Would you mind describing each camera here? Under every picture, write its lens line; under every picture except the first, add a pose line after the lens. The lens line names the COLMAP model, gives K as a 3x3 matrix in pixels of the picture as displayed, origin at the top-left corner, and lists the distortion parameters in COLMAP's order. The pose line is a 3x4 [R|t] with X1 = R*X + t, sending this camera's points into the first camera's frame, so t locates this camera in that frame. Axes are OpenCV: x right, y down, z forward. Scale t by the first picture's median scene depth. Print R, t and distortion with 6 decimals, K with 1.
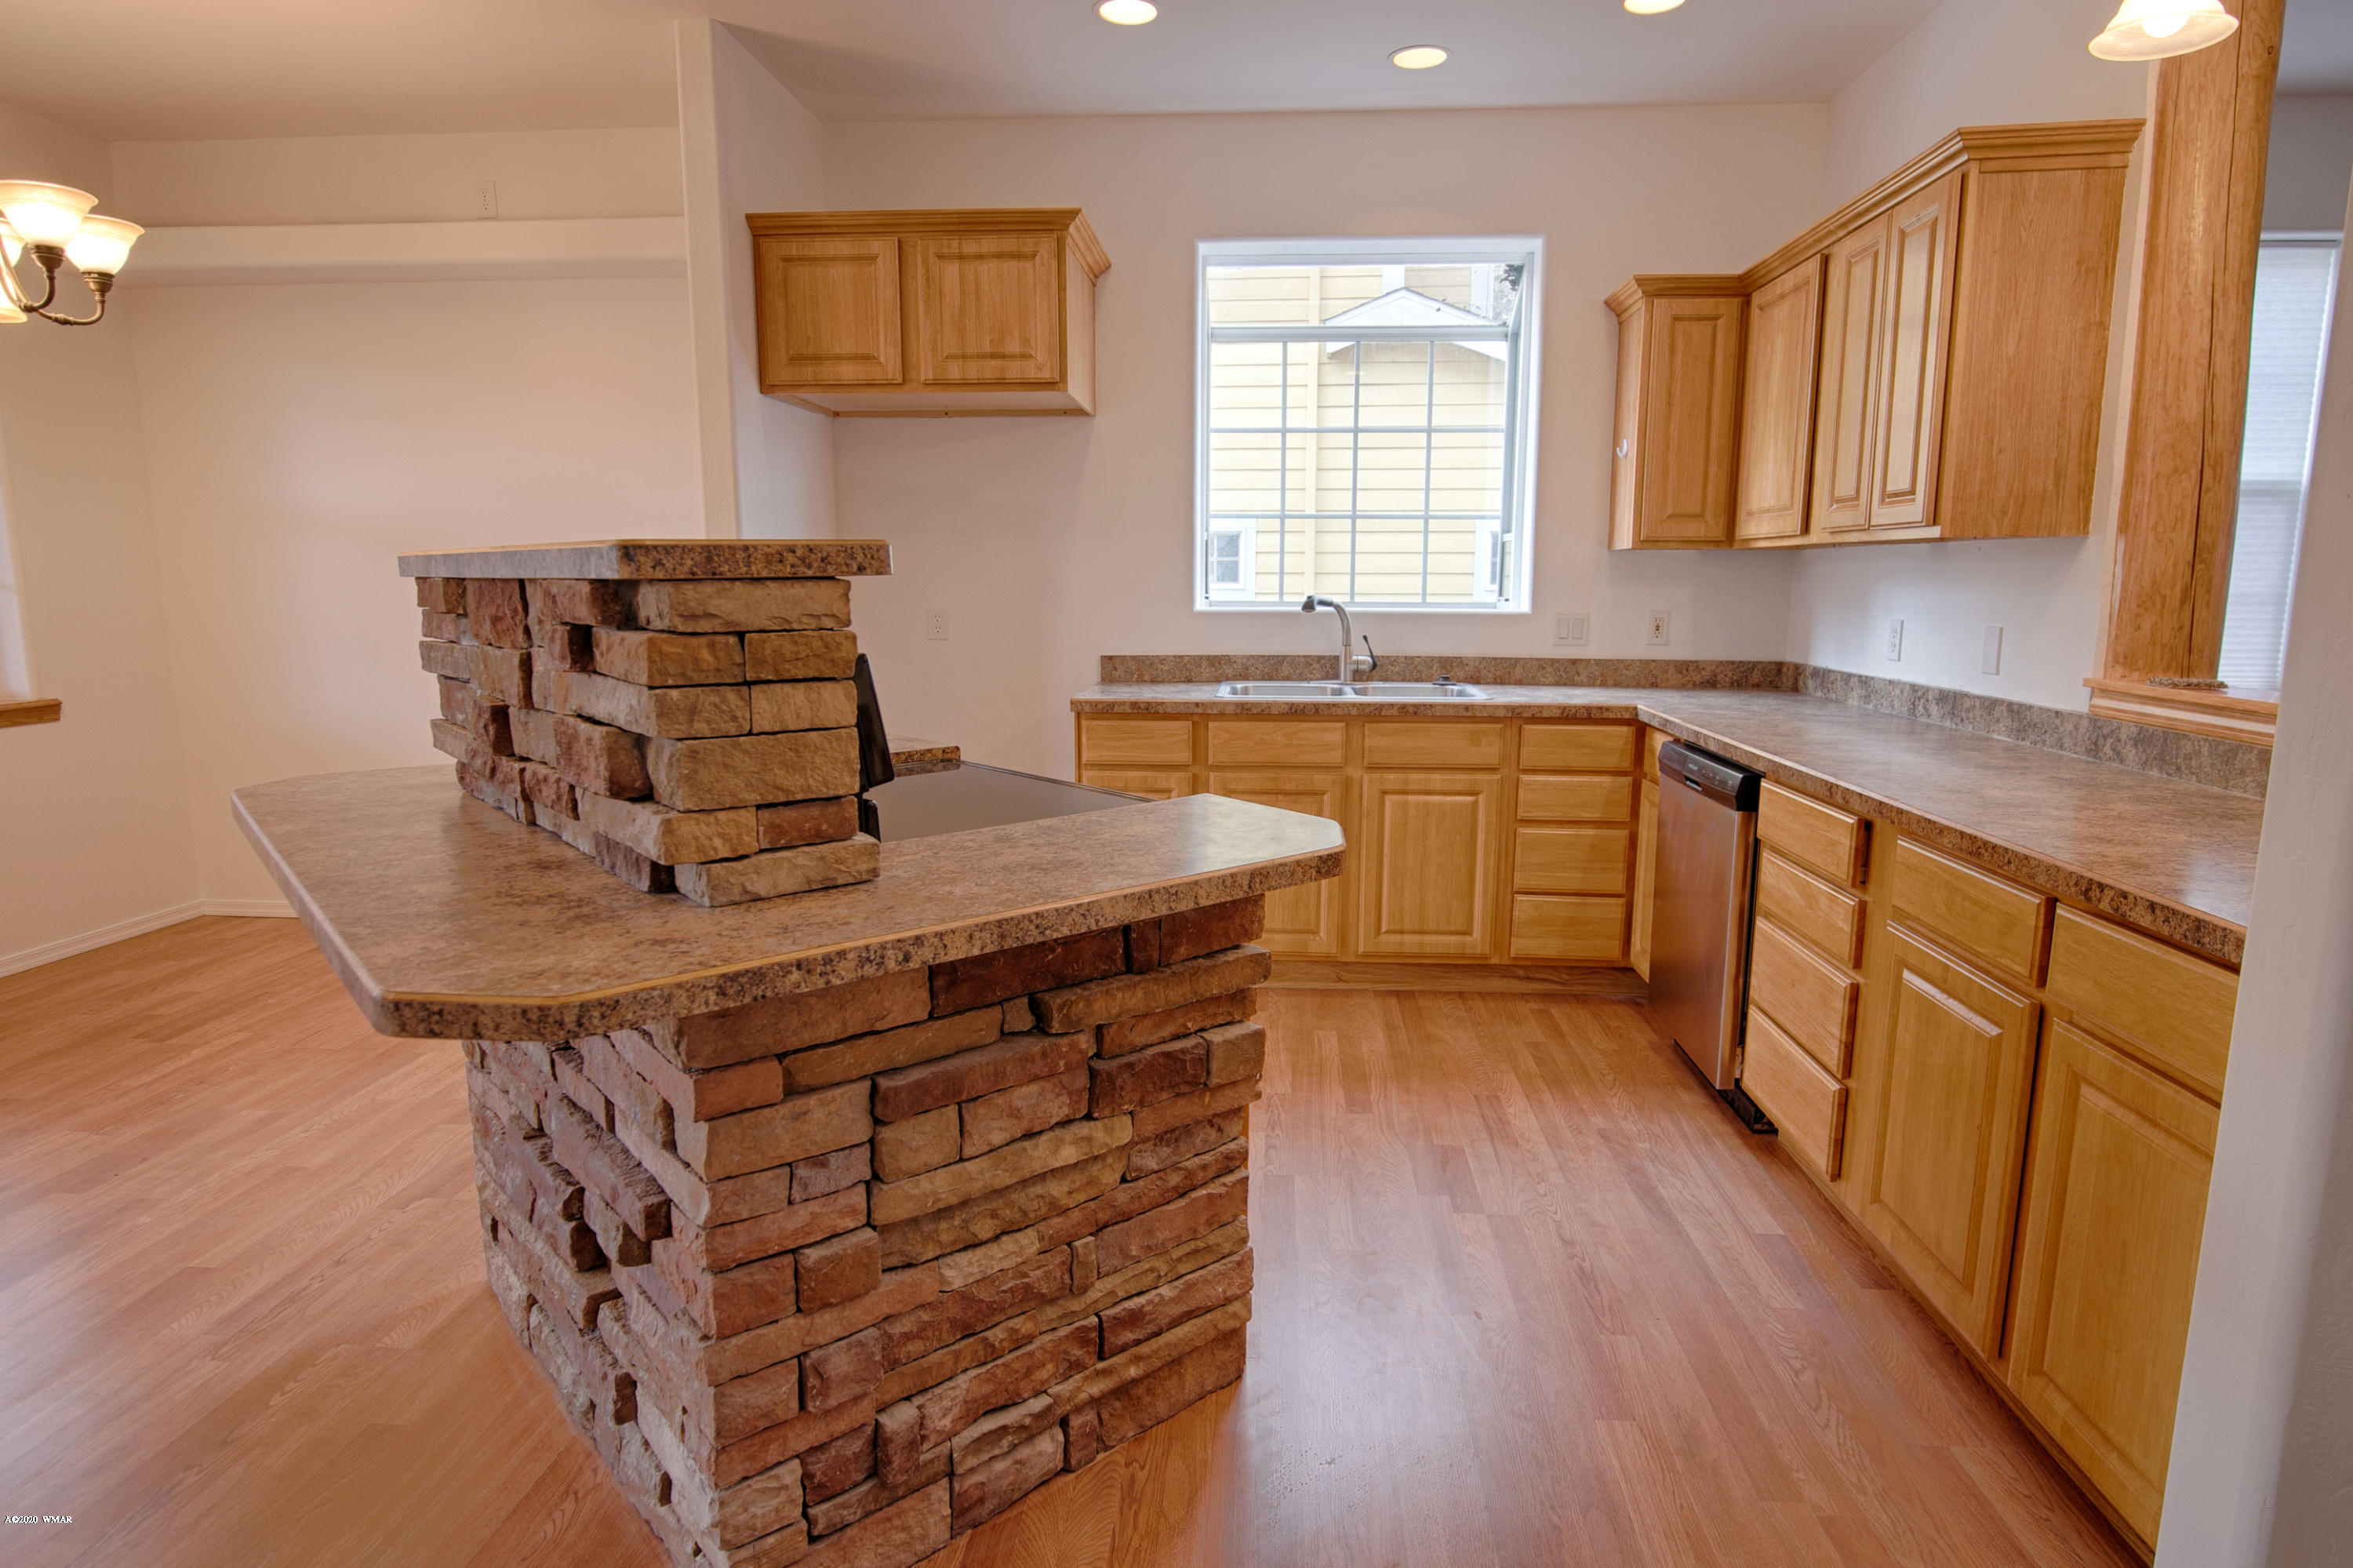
lens RADIAL K [[1288.6, 0, 1176.5], [0, 1288.6, 784.0], [0, 0, 1]] dist [-0.016598, 0.001546]
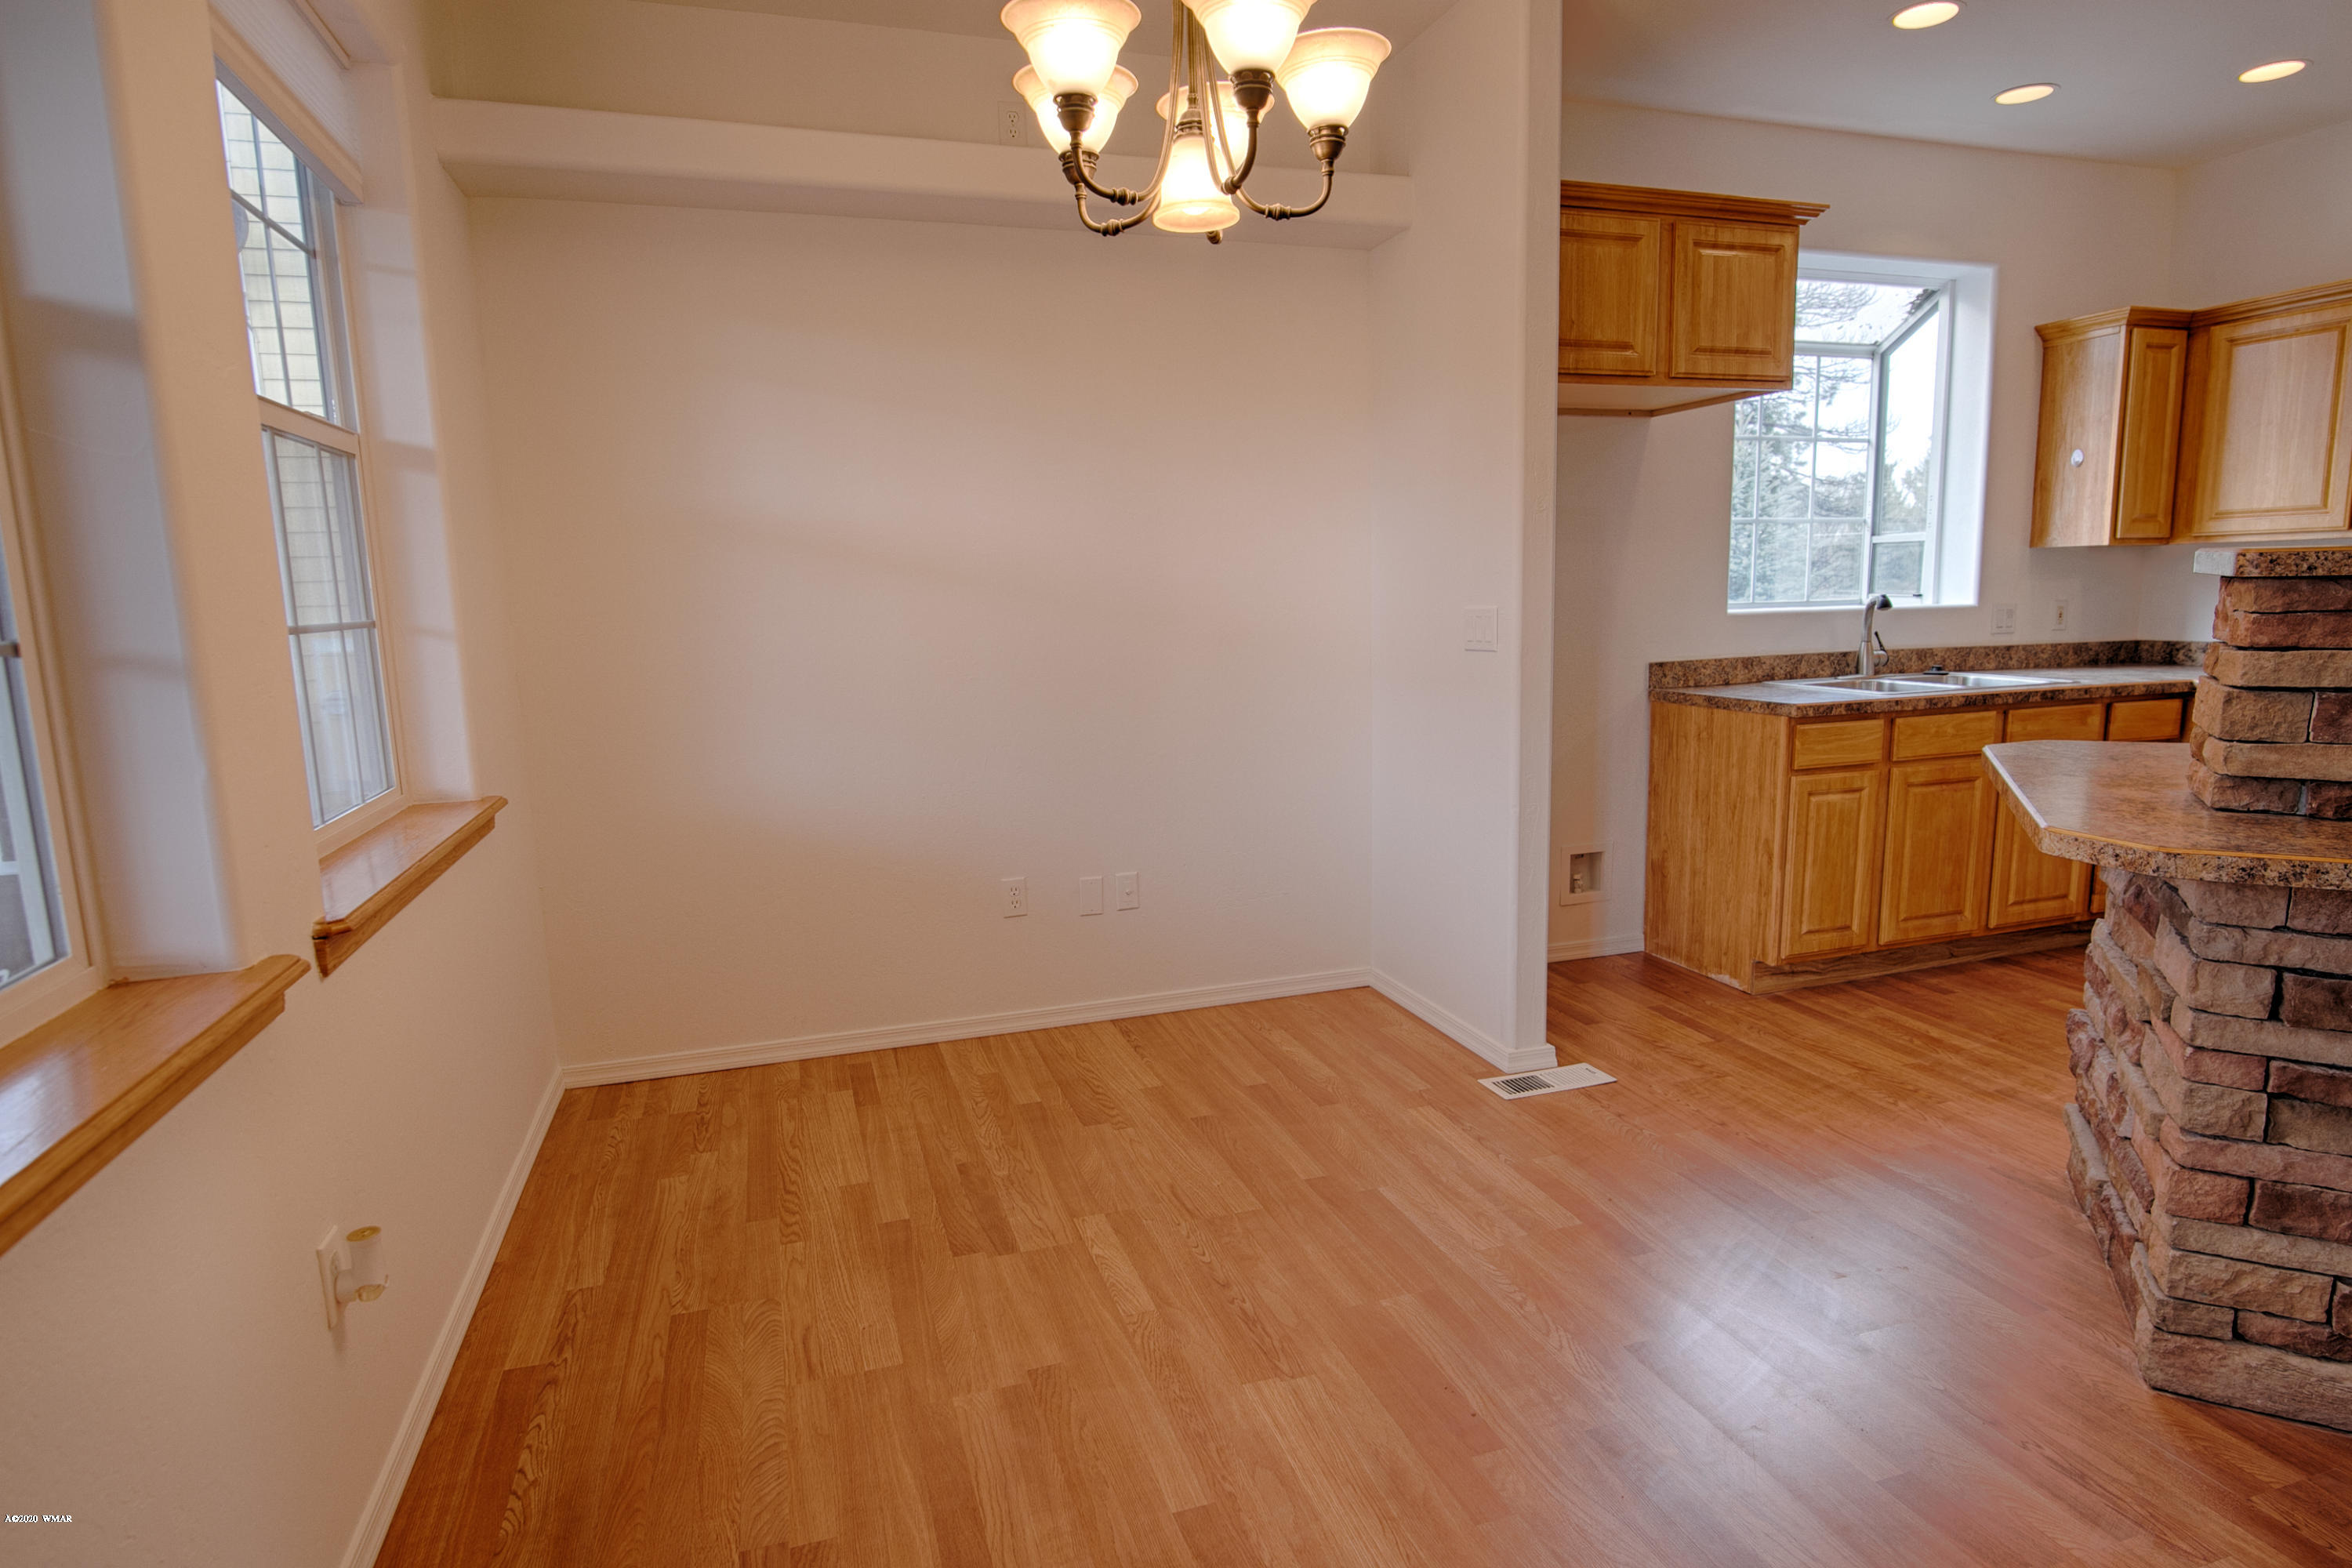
lens RADIAL K [[1288.0, 0, 1176.0], [0, 1288.0, 784.0], [0, 0, 1]] dist [-0.016598, 0.001546]
pose [[0.925933, -0.081591, 0.368771, -0.877507], [0.086877, 0.996216, 0.002278, -0.048282], [-0.367561, 0.029928, 0.929518, 0.266094]]
